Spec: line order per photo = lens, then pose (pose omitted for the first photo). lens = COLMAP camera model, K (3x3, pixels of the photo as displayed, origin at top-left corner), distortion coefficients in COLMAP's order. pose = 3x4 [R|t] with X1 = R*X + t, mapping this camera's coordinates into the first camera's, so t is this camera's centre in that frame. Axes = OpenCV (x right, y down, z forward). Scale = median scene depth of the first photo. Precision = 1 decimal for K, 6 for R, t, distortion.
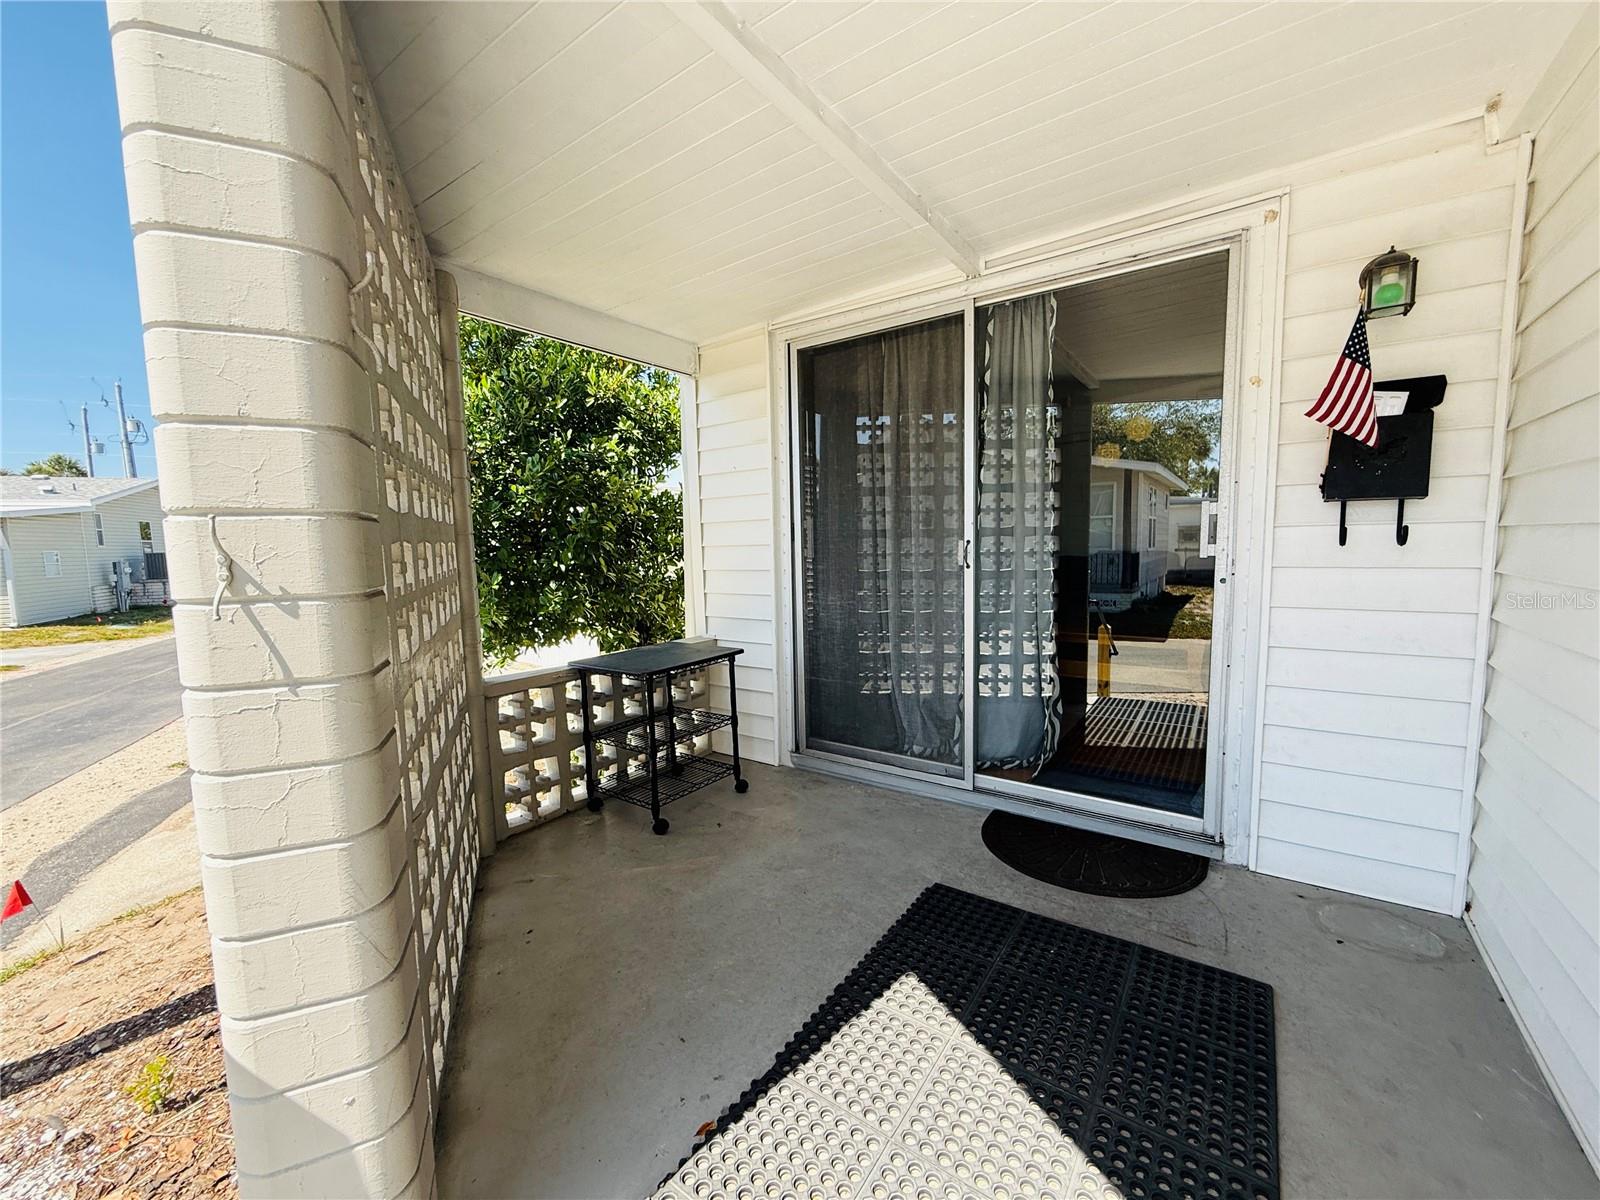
lens RADIAL K [[638.3, 0, 796.0], [0, 638.3, 601.3], [0, 0, 1]] dist [-0.000329, 0.000406]
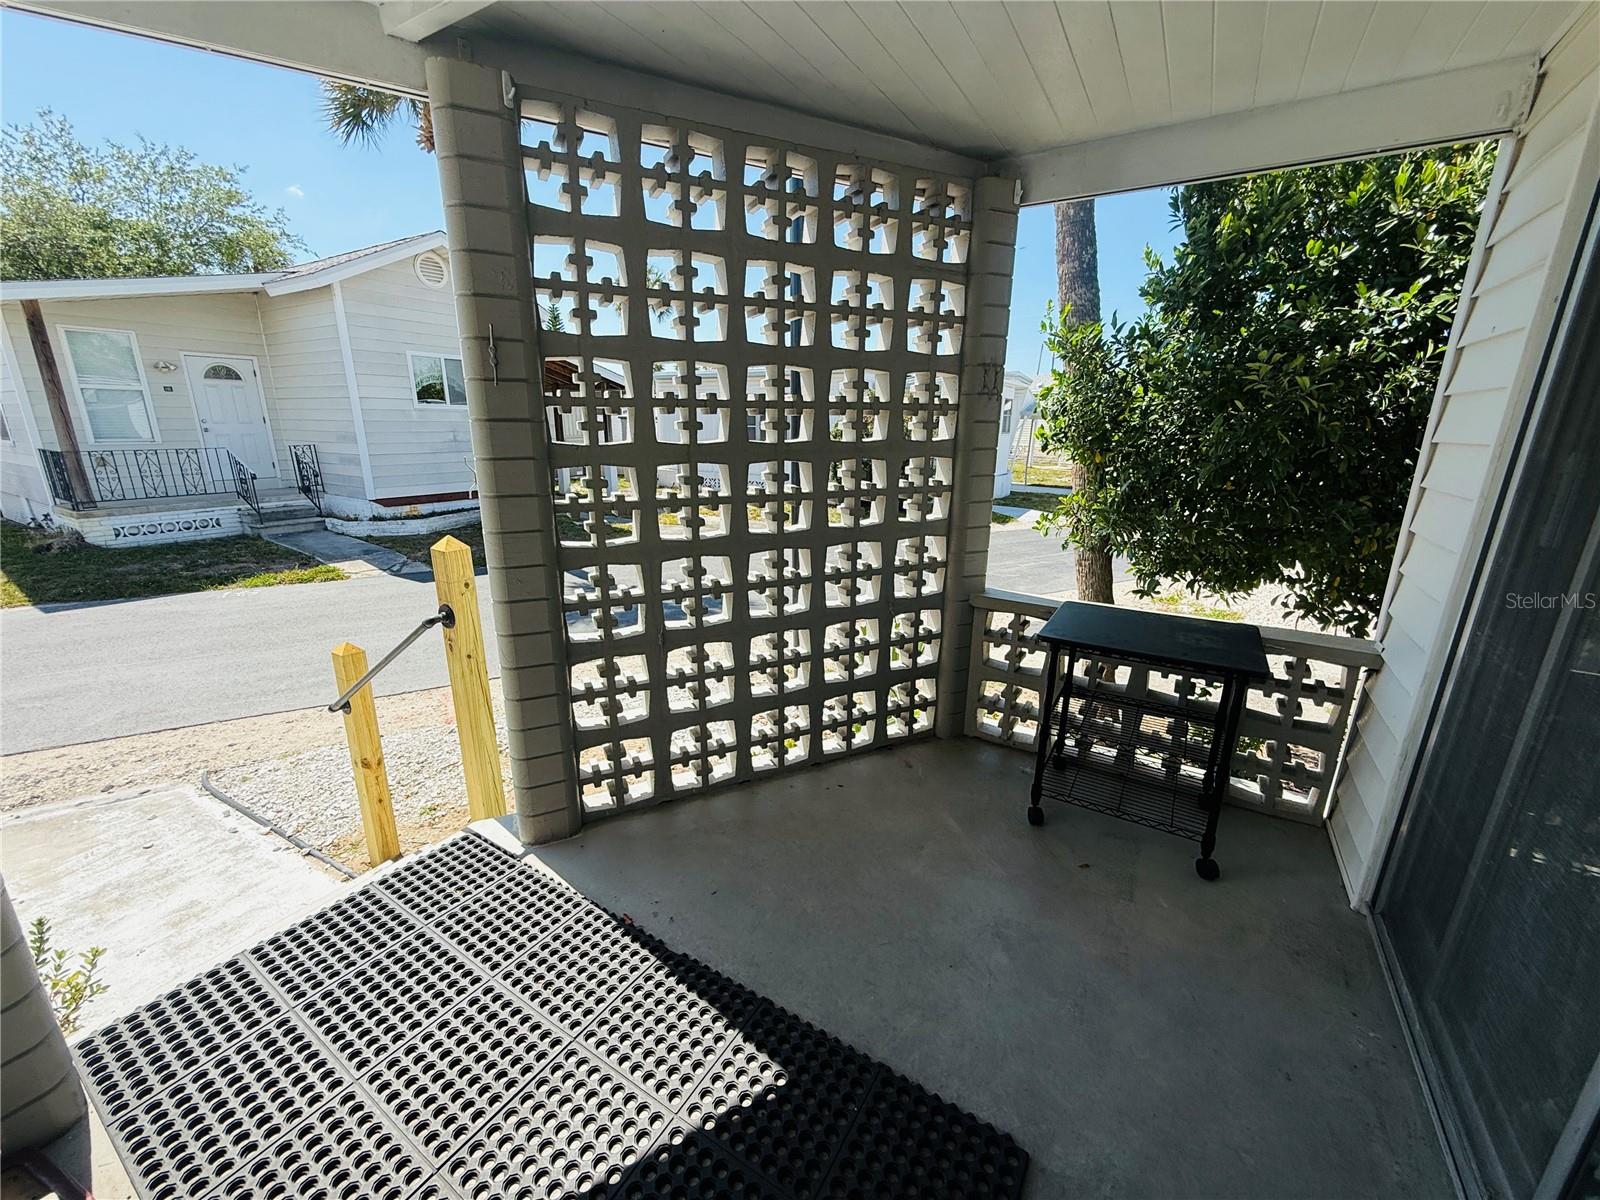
lens RADIAL K [[638.3, 0, 796.0], [0, 638.3, 601.3], [0, 0, 1]] dist [-0.000329, 0.000406]
pose [[0.072876, 0.286848, -0.955200, 0.793216], [-0.108669, 0.954328, 0.278295, -0.184964], [0.991403, 0.083519, 0.100719, 0.941719]]
